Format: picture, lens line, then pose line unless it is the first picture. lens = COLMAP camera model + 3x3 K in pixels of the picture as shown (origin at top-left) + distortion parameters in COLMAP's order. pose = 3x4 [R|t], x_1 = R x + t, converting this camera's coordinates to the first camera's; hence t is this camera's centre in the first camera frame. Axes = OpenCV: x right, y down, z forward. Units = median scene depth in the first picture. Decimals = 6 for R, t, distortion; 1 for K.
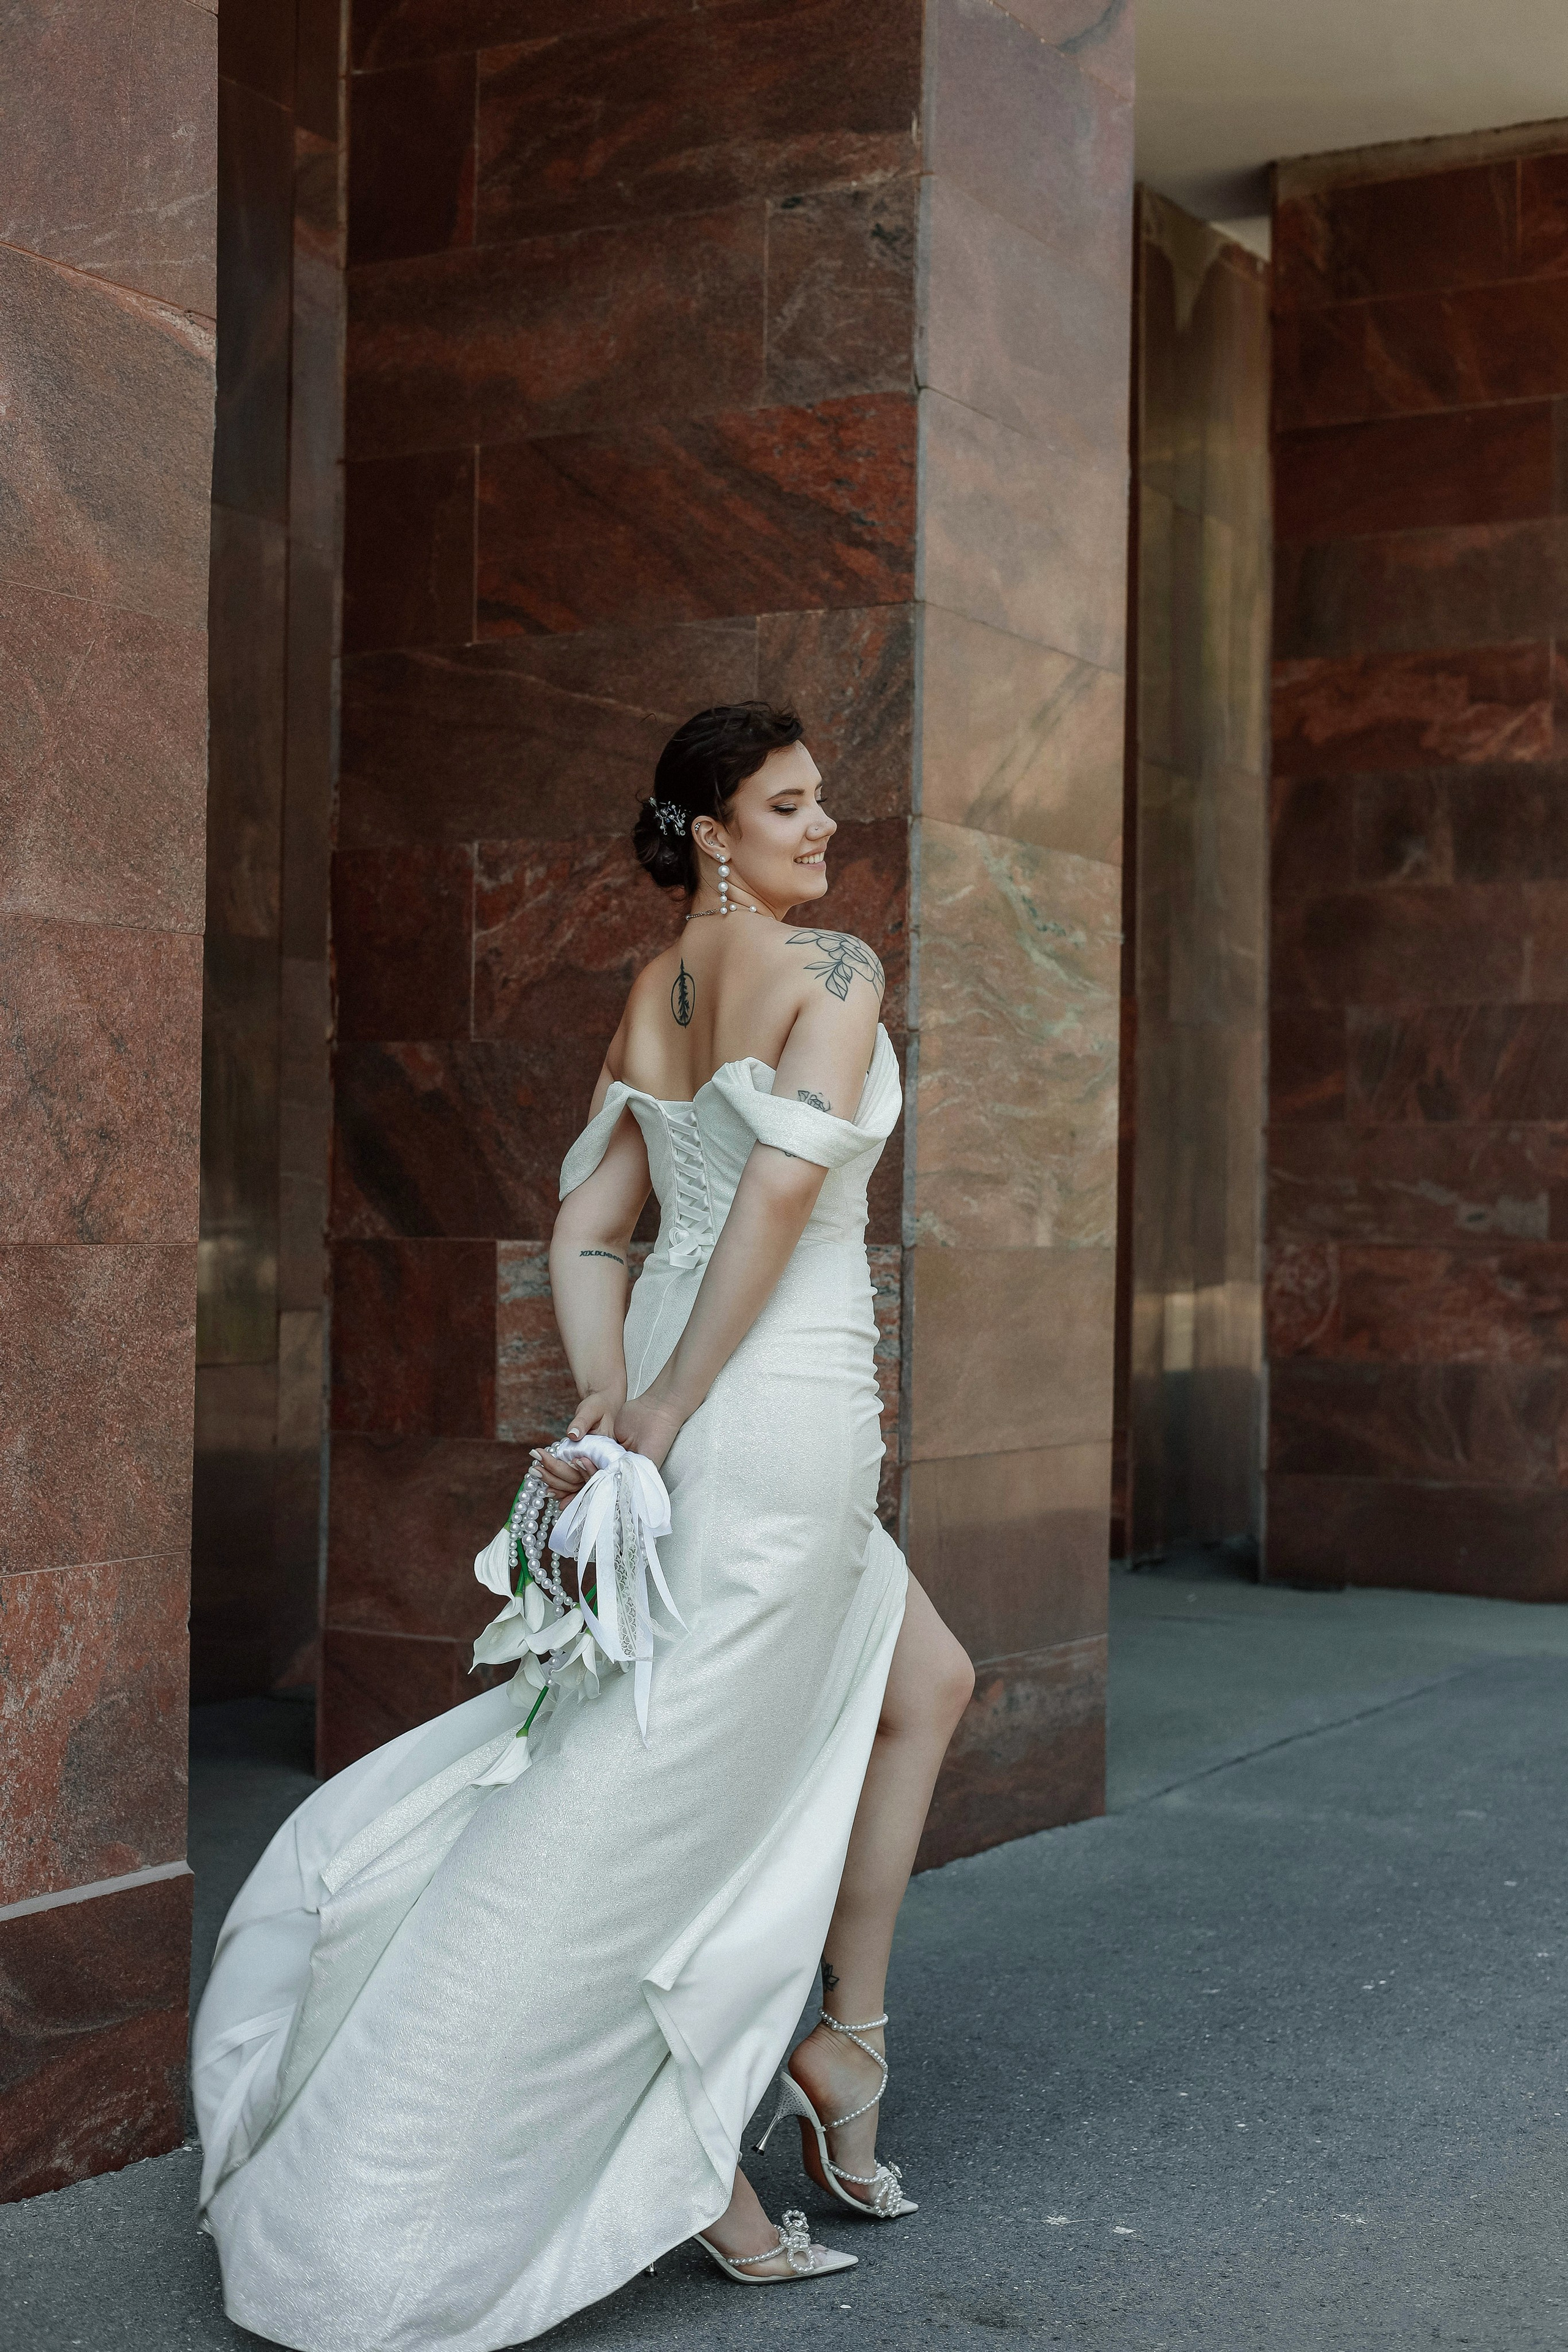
lens RADIAL K [[3285.6, 0, 777.4], [0, 3285.6, 1165.8], [0, 0, 1]] dist [0.065410, -0.299112]
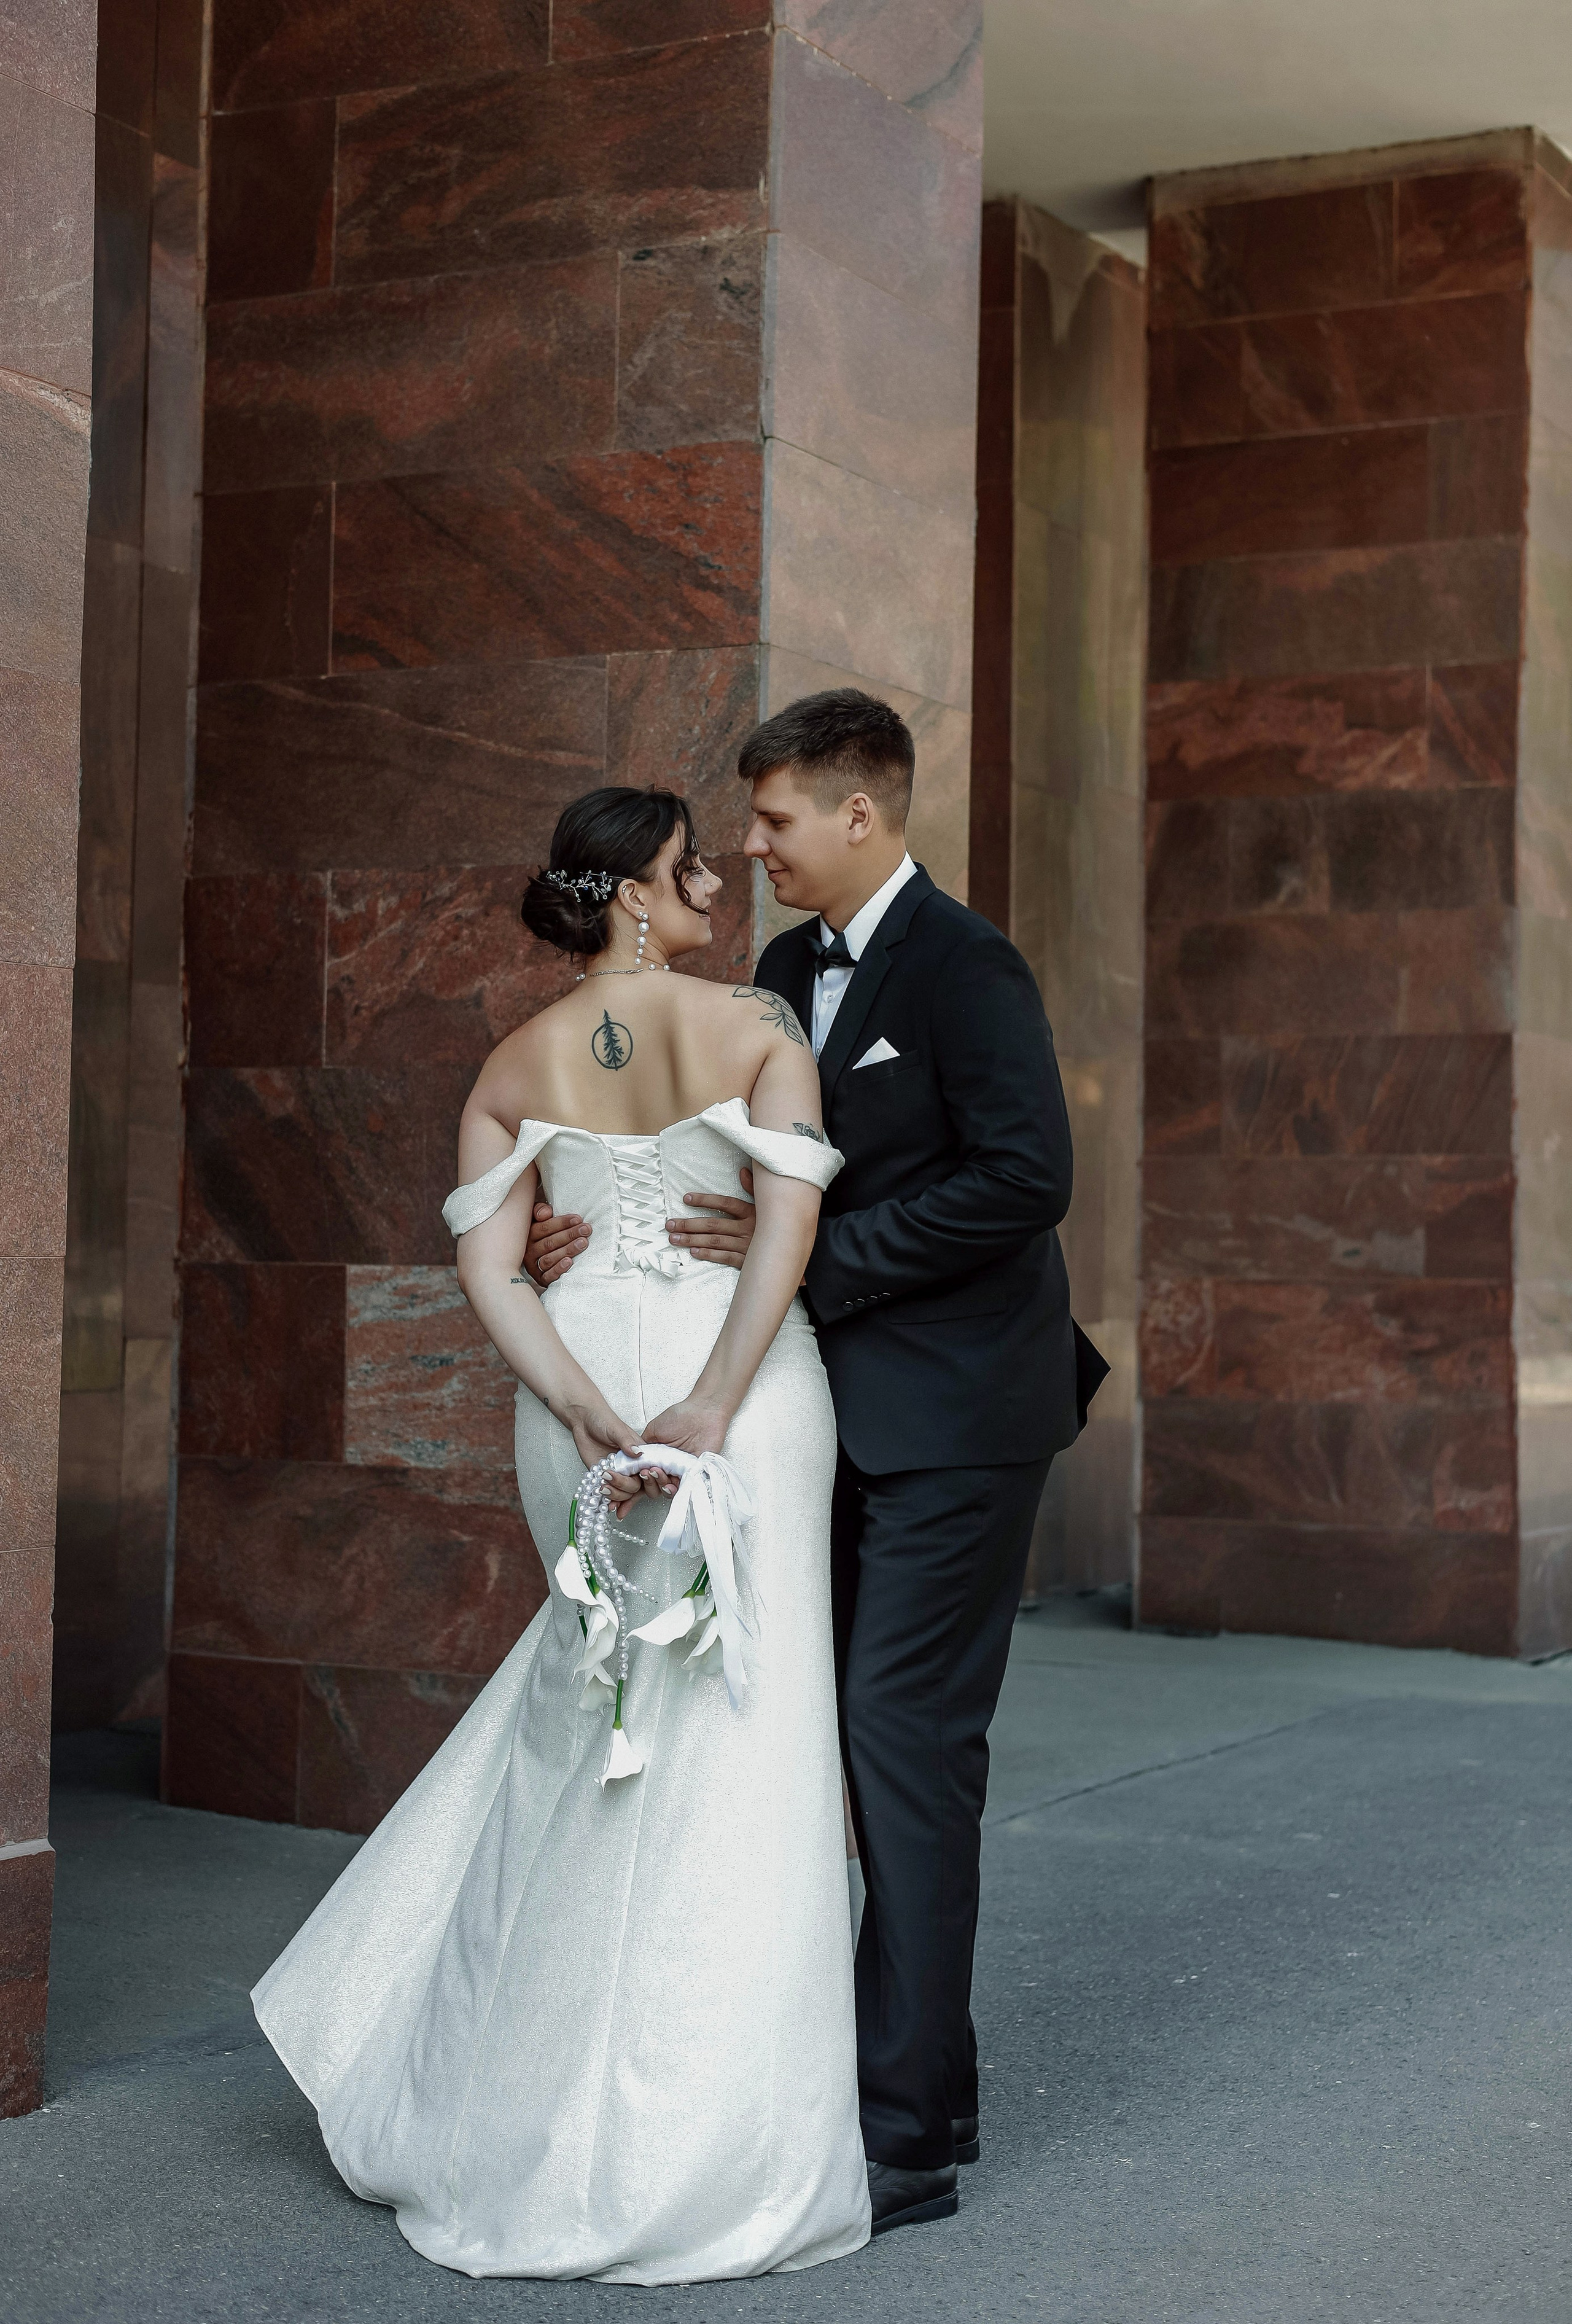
lens RADIAL K [[3633.0, 0, 799.3], [0, 3633.0, 1097.1], [0, 0, 1]] dist [0.067153, -0.314125]
pose [[0.999247, 0.005900, 0.038345, 0.010958], [-0.004762, 0.999547, -0.029706, 0.003833], [-0.038503, 0.029501, 0.998823, -0.127729]]
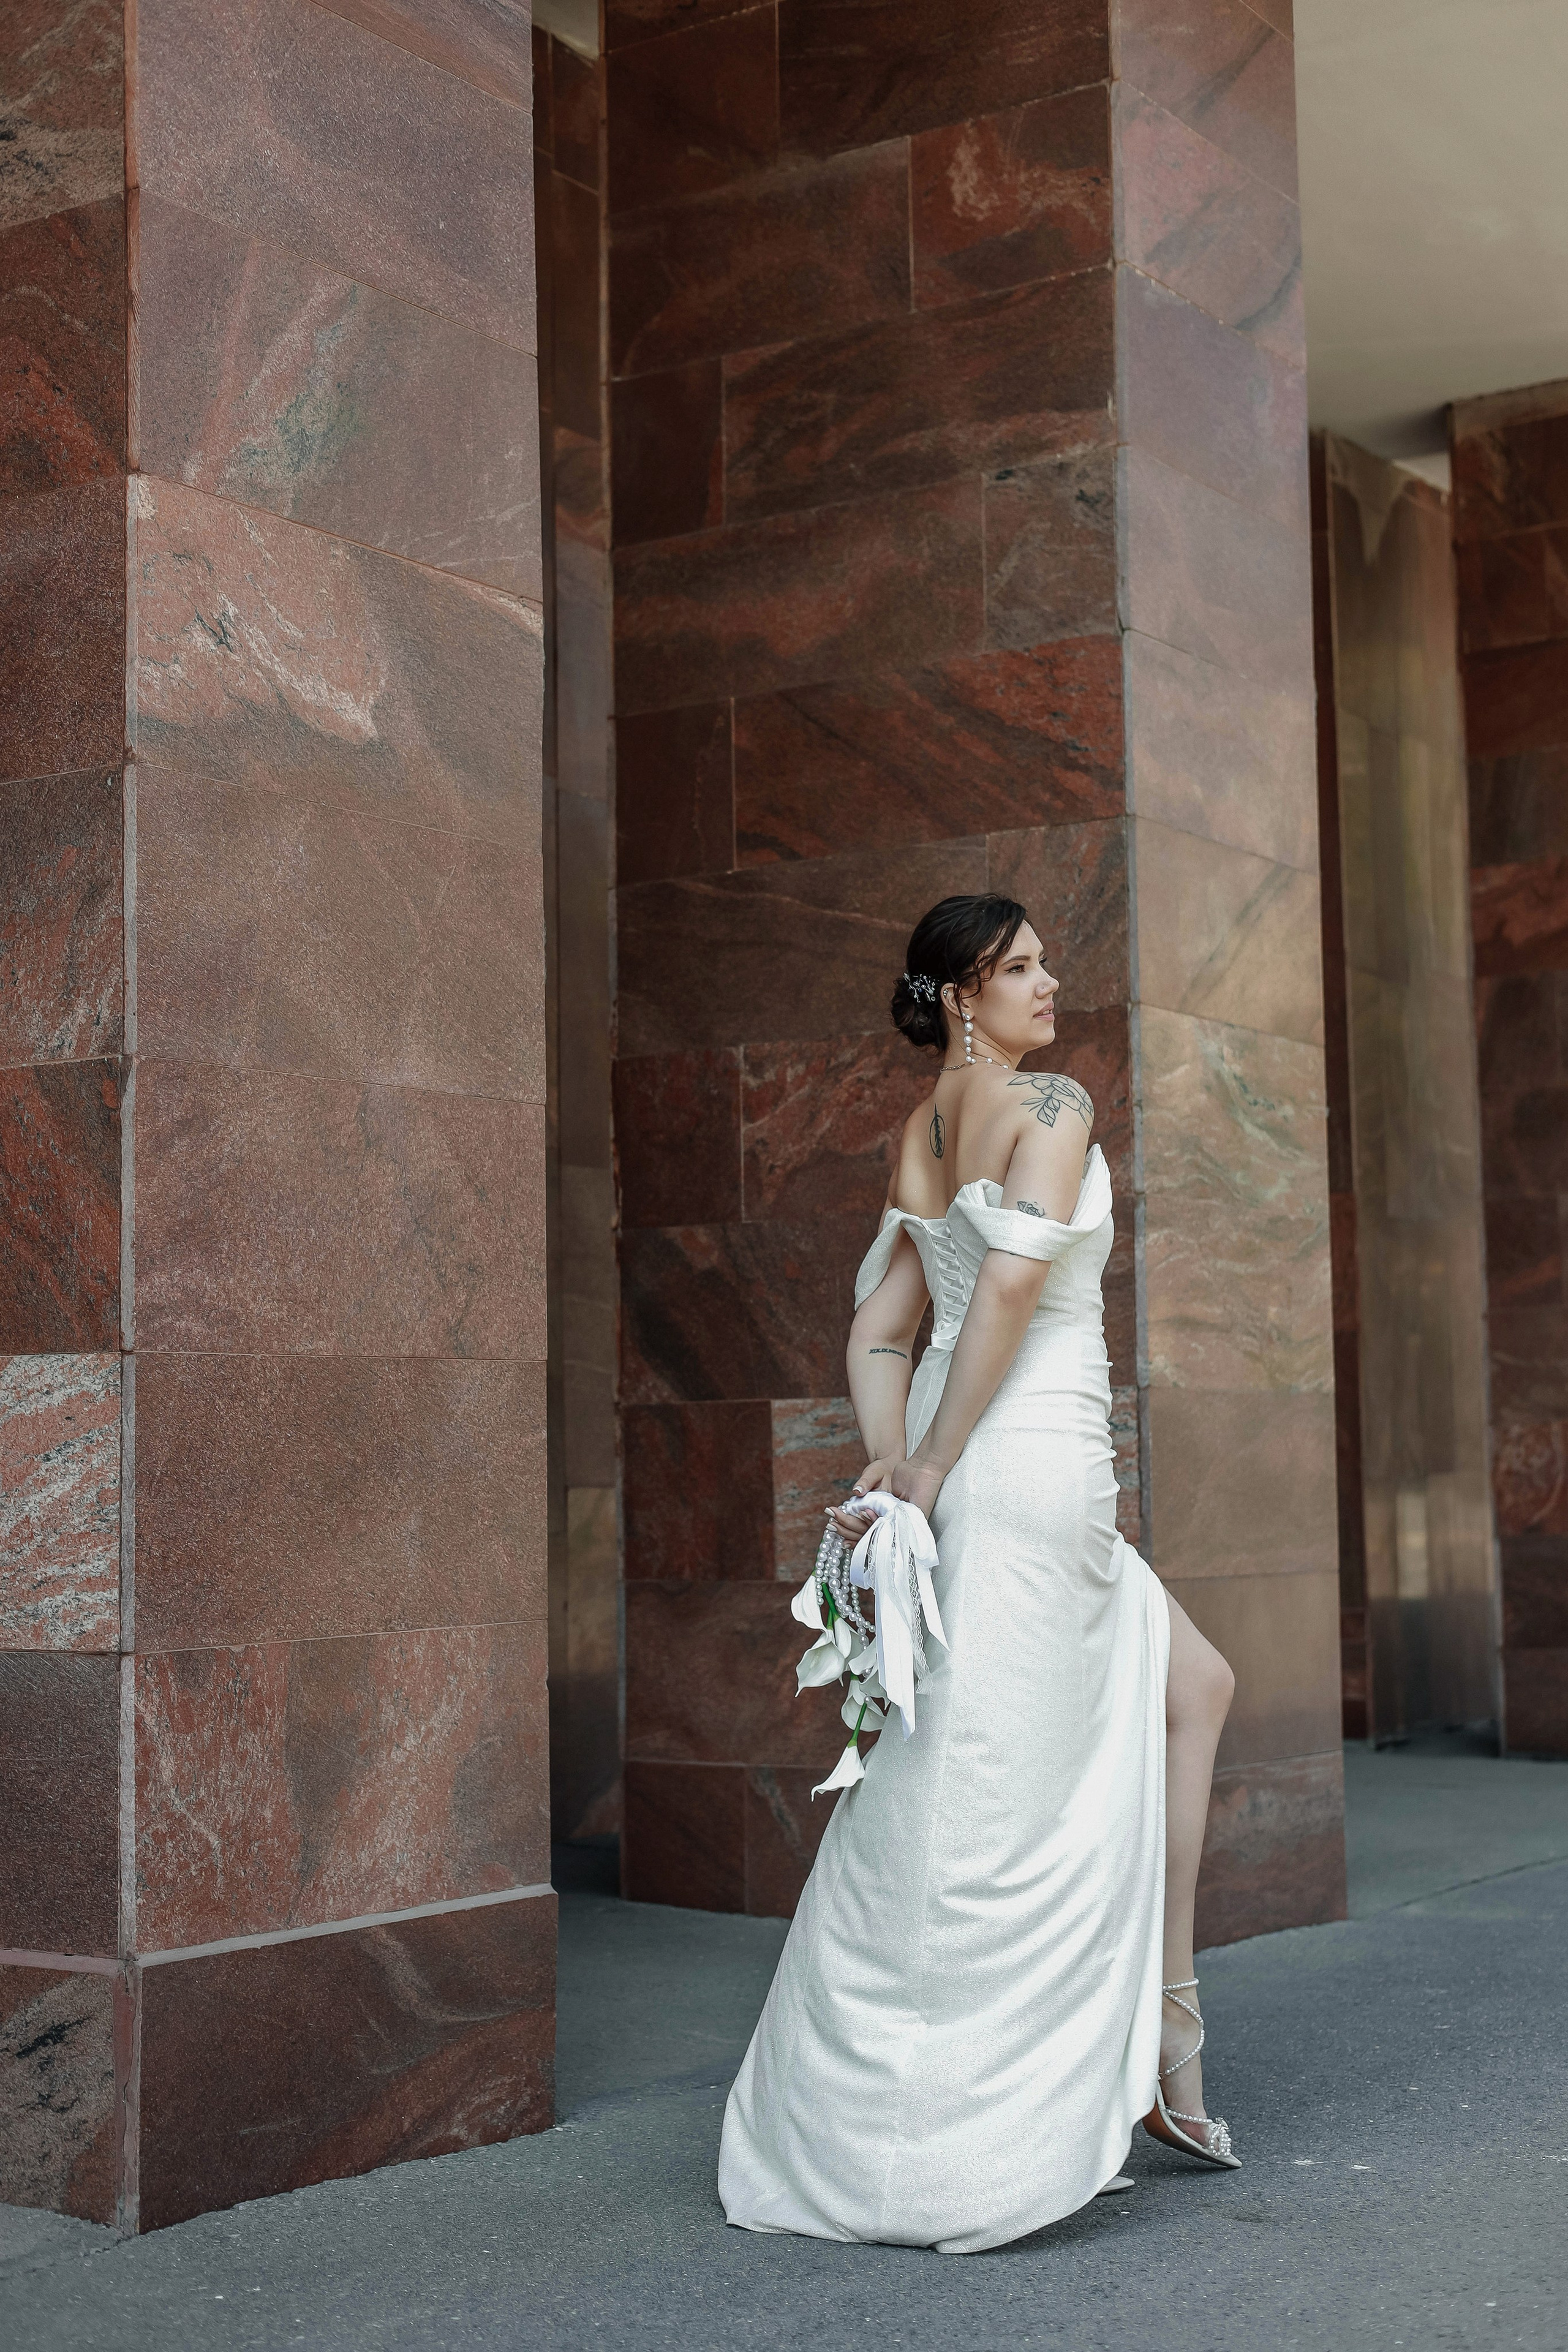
lens RADIAL K [[3405.1, 0, 772.7], [0, 3405.1, 1160.9], [0, 0, 1]] dist [0.064226, -0.281008]
pose [[0.997254, -0.035878, -0.064781, -0.007482], [0.030603, 0.996271, -0.080673, 0.036209], [0.067434, 0.078469, 0.994633, -0.157694]]
